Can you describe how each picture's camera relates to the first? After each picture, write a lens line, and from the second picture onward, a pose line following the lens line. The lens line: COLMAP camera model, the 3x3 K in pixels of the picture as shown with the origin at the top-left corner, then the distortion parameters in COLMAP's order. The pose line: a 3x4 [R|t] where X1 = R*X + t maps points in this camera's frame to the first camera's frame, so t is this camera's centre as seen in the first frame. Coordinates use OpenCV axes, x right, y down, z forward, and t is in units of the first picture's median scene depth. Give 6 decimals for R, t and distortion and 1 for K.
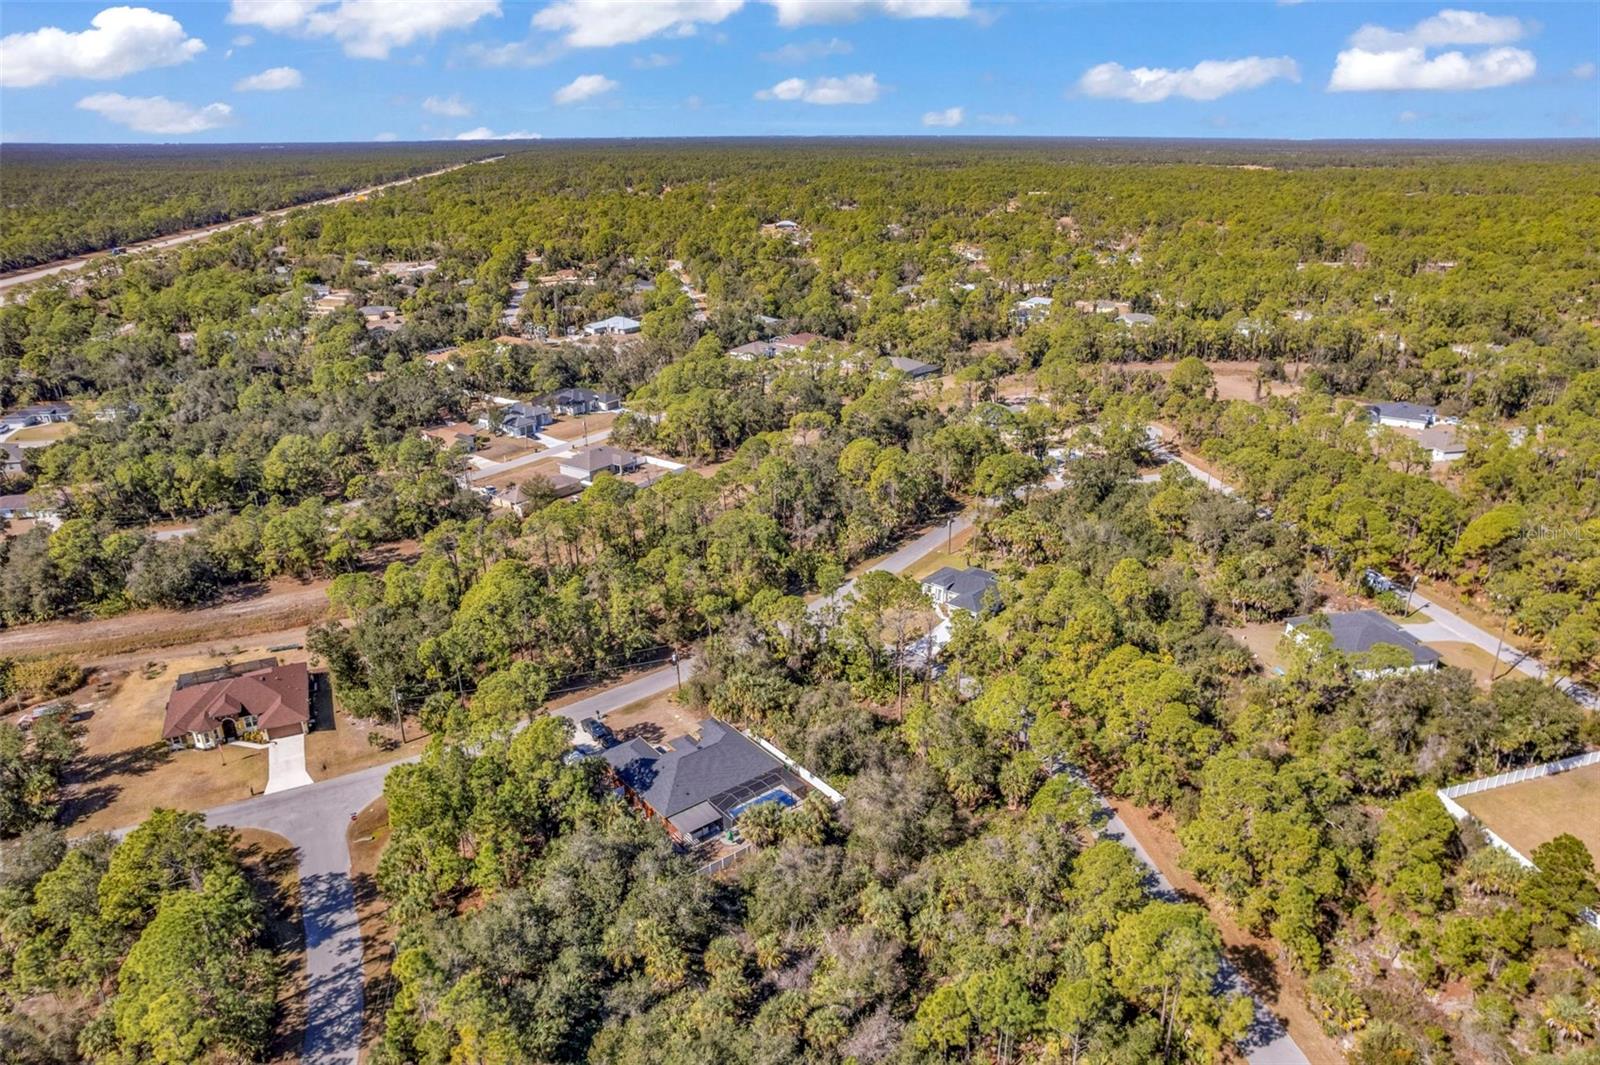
lens RADIAL K [[965.8, 0, 800.0], [0, 965.8, 532.5], [0, 0, 1]] dist [-0.051705, 0.040128]
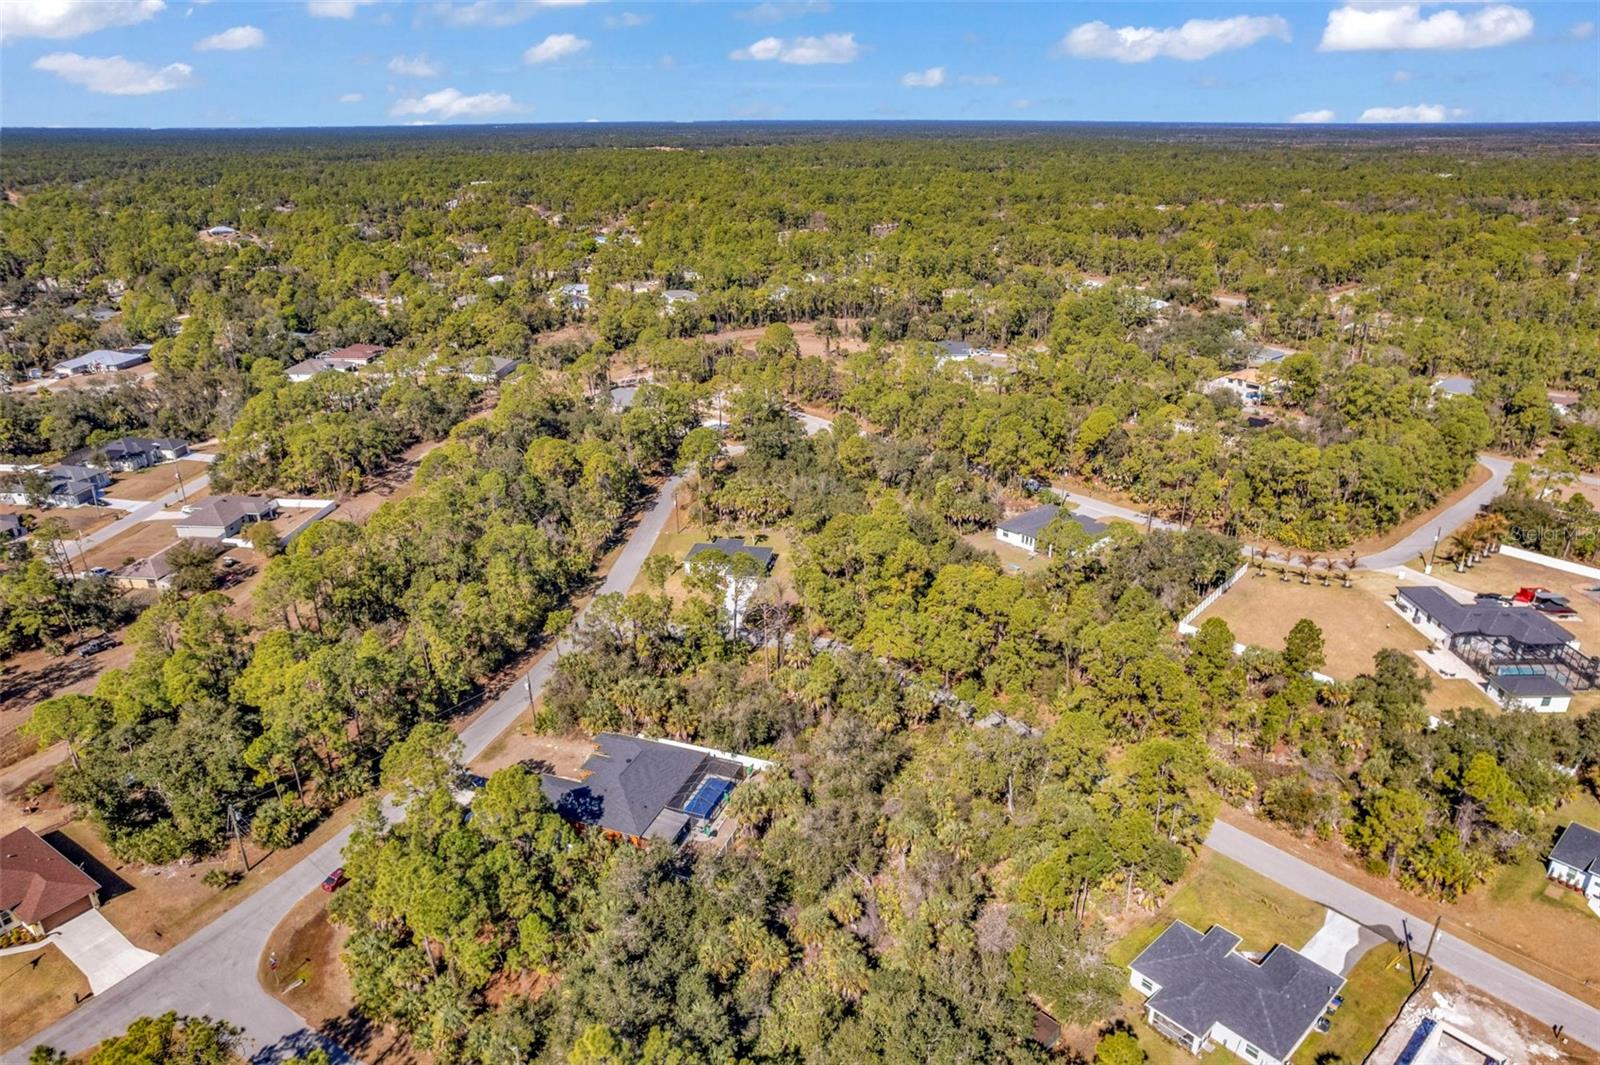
lens RADIAL K [[965.8, 0, 800.0], [0, 965.8, 532.5], [0, 0, 1]] dist [-0.051705, 0.040128]
pose [[0.872905, -0.196964, 0.446365, -0.120201], [0.191630, 0.979776, 0.057589, -0.007862], [-0.448681, 0.035268, 0.892996, 0.020691]]
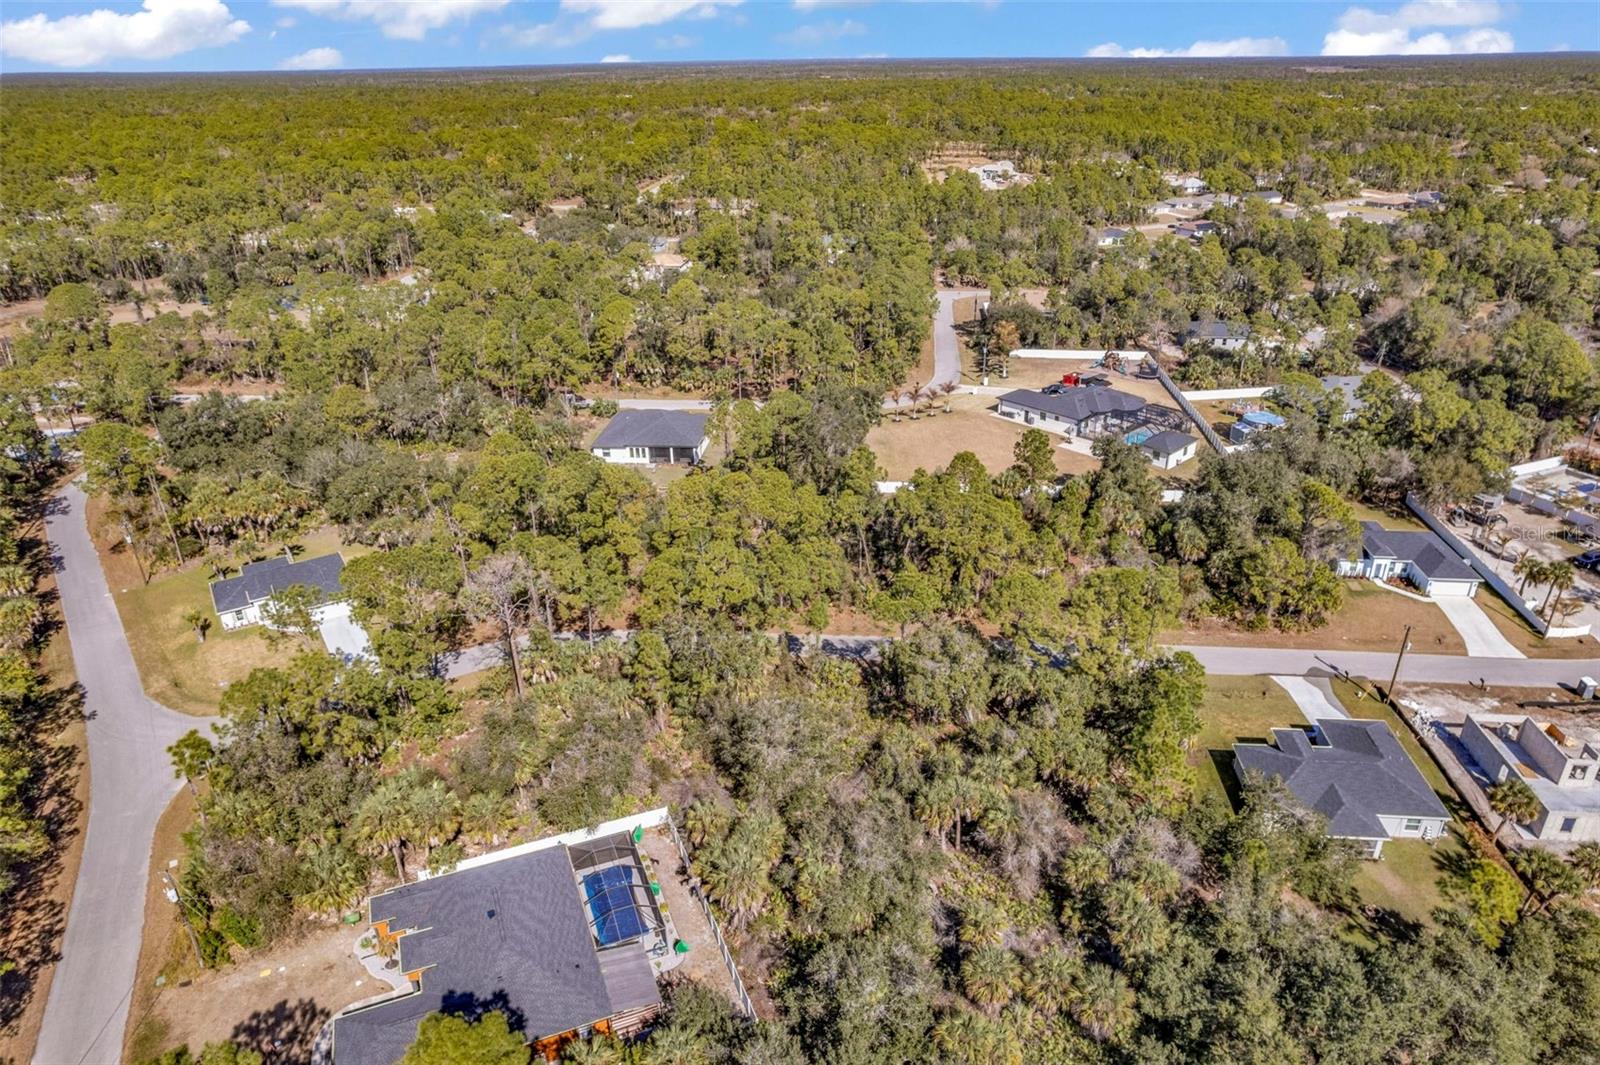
lens RADIAL K [[965.8, 0, 800.0], [0, 965.8, 532.5], [0, 0, 1]] dist [-0.051705, 0.040128]
pose [[0.335314, -0.430684, 0.837900, -0.146701], [0.365387, 0.879225, 0.305704, -0.028344], [-0.868364, 0.203651, 0.452183, 0.189388]]
